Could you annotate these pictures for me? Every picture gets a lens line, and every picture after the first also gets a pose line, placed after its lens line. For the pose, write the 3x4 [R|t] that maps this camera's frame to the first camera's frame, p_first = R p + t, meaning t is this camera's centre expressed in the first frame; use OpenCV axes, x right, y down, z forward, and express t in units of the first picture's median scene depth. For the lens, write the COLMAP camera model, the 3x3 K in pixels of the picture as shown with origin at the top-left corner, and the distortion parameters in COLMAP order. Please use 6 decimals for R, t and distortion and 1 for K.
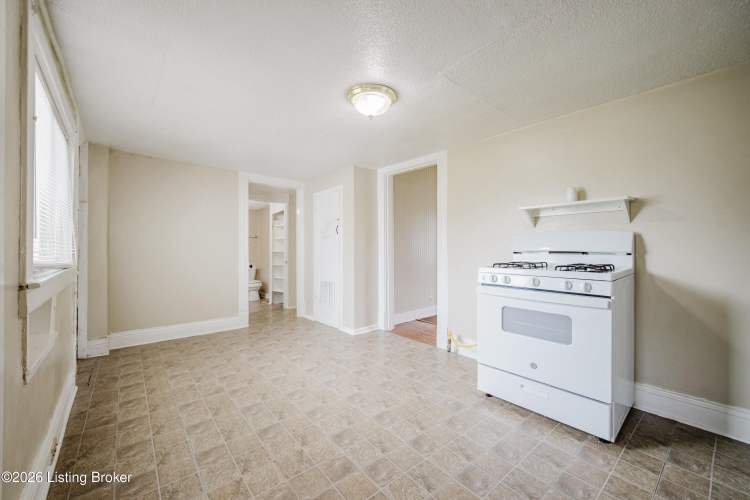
lens RADIAL K [[297.0, 0, 371.6], [0, 297.0, 252.2], [0, 0, 1]] dist [0.006702, -0.000162]
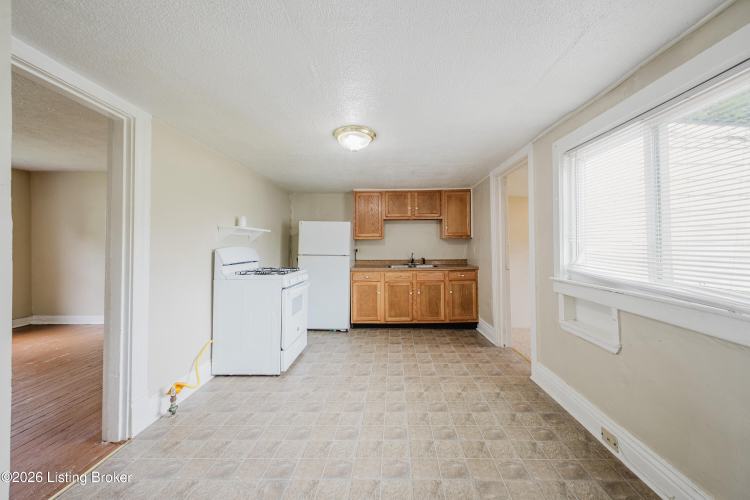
lens RADIAL K [[297.0, 0, 386.1], [0, 297.0, 239.7], [0, 0, 1]] dist [0.006702, -0.000162]
pose [[-0.748559, 0.023785, 0.662641, -0.959922], [0.022497, 0.999692, -0.010469, -0.092401], [-0.662686, 0.007071, -0.748864, 1.947495]]
